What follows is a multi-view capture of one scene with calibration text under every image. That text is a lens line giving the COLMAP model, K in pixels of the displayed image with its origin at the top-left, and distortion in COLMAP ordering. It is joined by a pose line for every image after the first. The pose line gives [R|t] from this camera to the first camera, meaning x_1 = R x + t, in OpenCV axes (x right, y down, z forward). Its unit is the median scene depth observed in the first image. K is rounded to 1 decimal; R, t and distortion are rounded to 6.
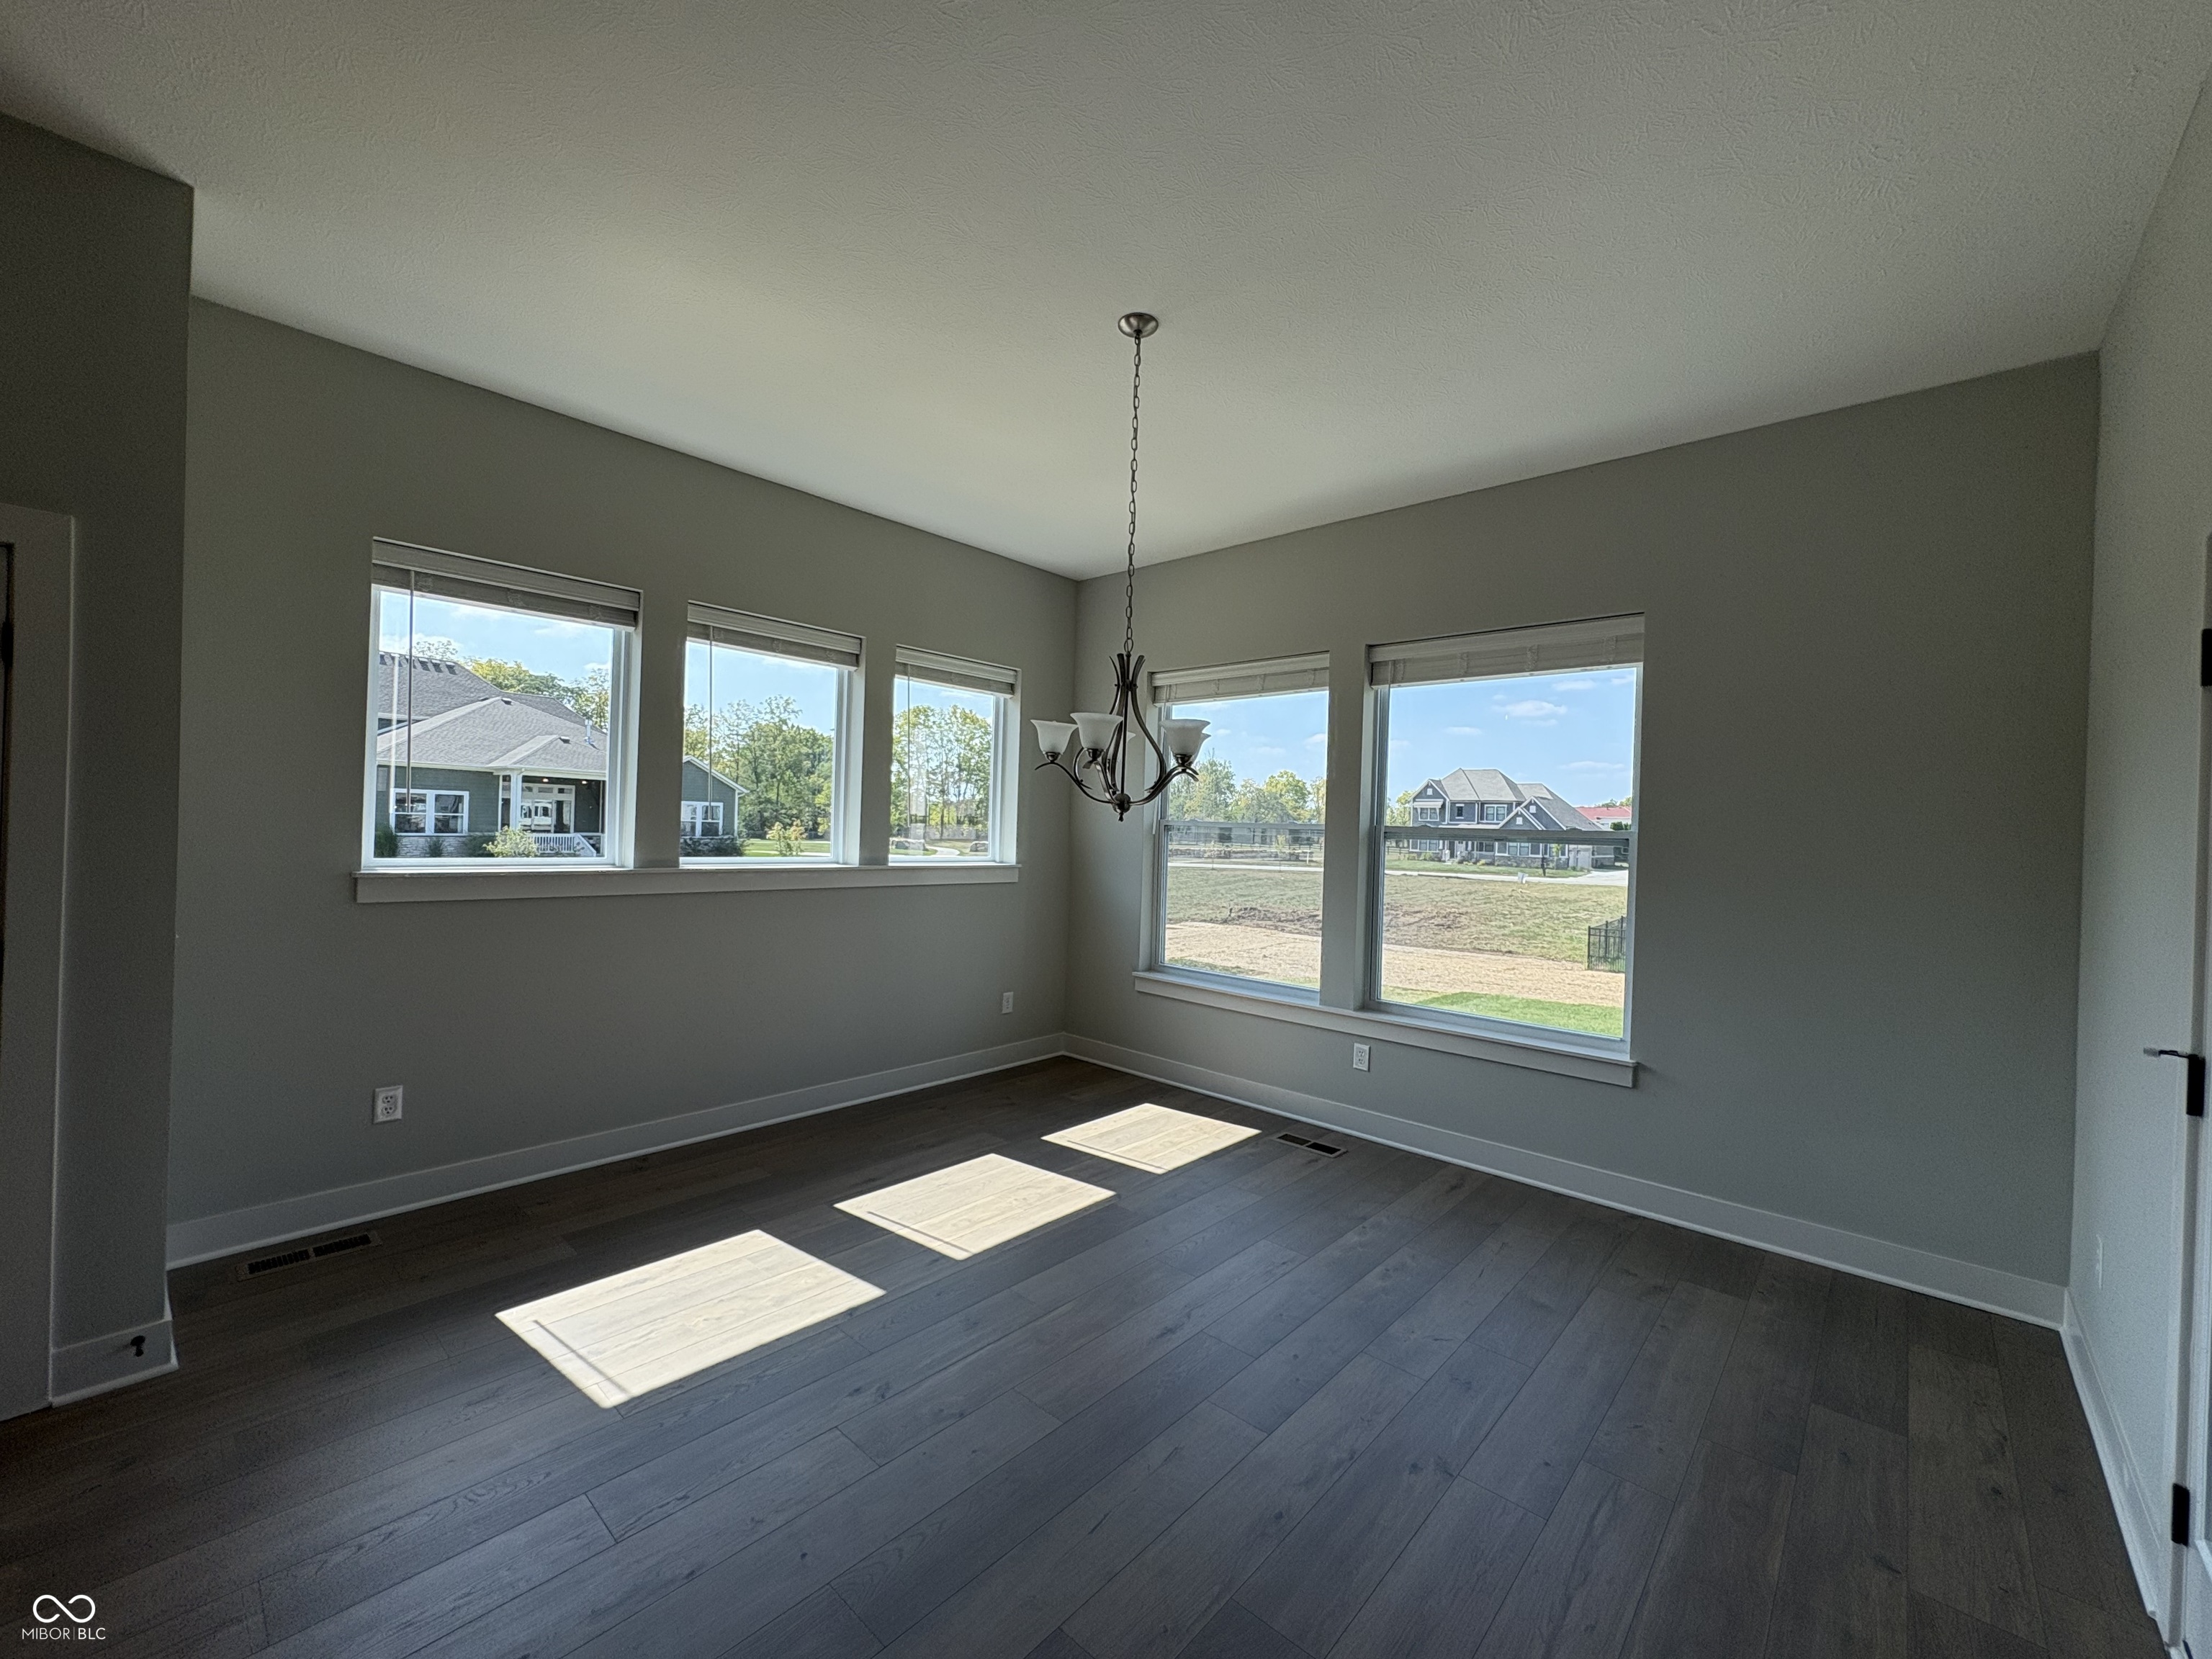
lens RADIAL K [[886.2, 0, 1097.9], [0, 886.2, 824.1], [0, 0, 1]] dist [-0.000478, 0.000261]
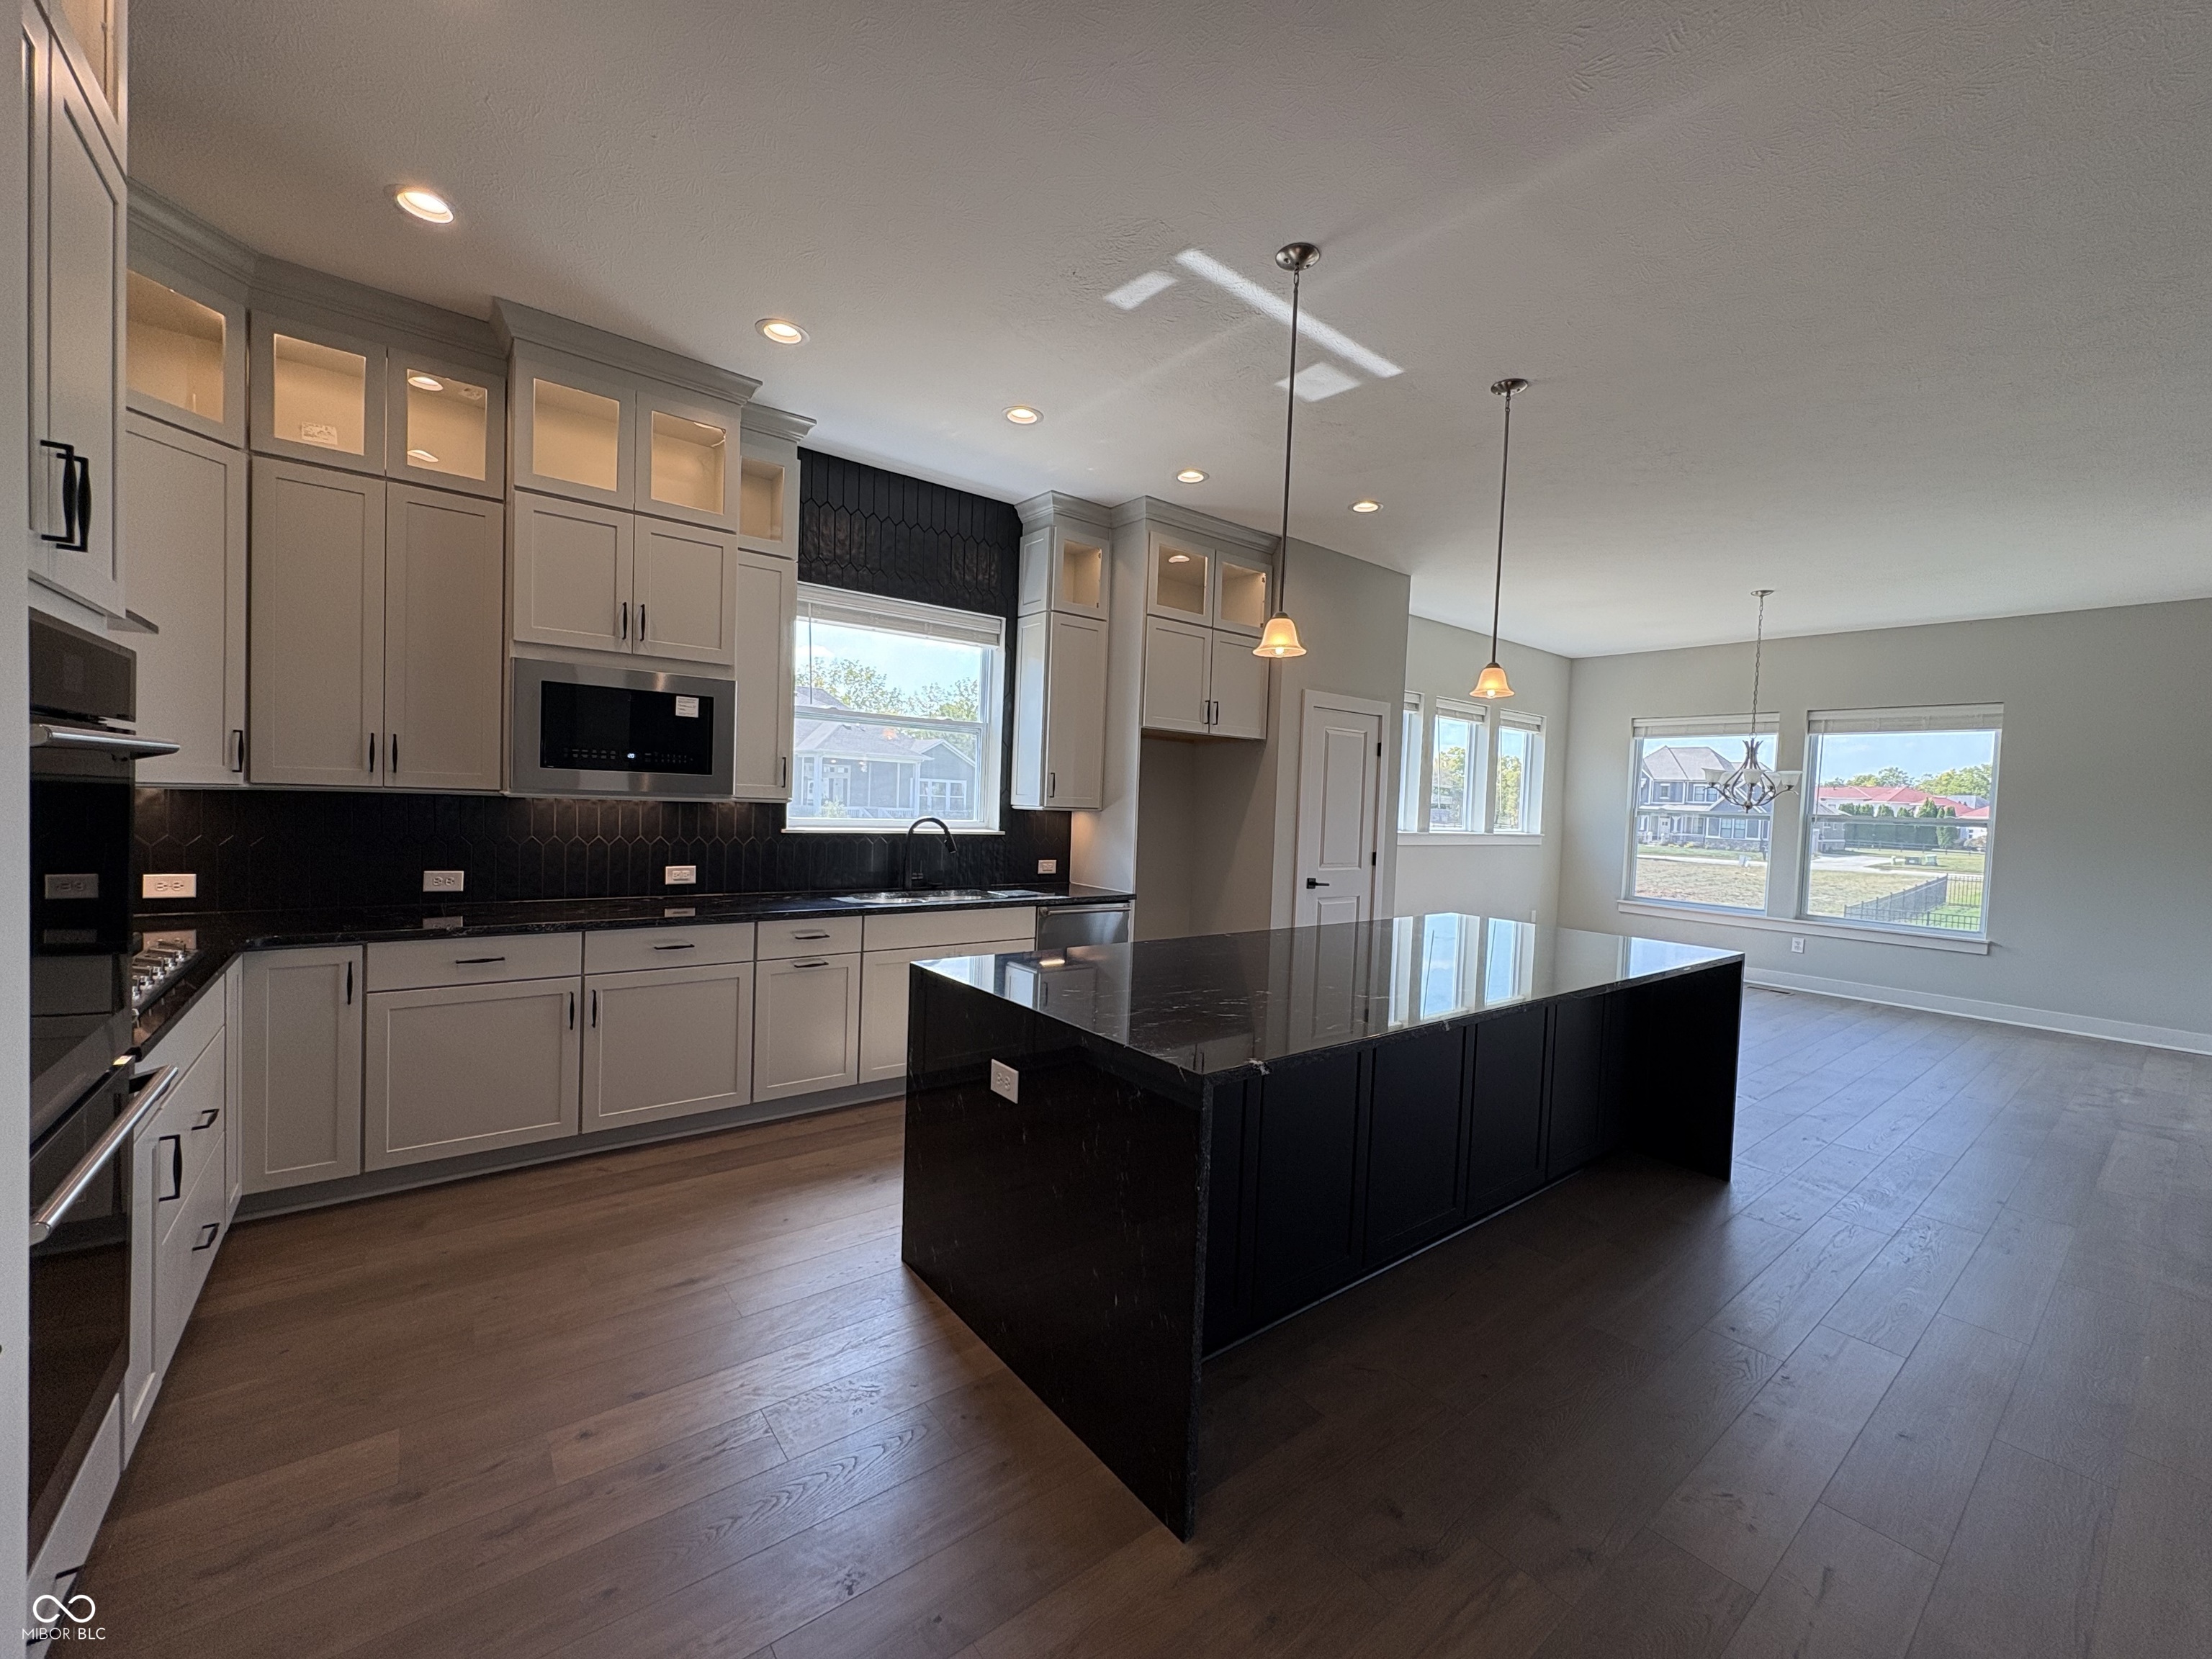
lens RADIAL K [[886.2, 0, 1098.9], [0, 886.2, 828.6], [0, 0, 1]] dist [-0.000478, 0.000261]
pose [[0.986572, 0.013704, -0.162754, -0.571954], [-0.008464, 0.999425, 0.032848, -0.011253], [0.163110, -0.031030, 0.986120, -0.693165]]
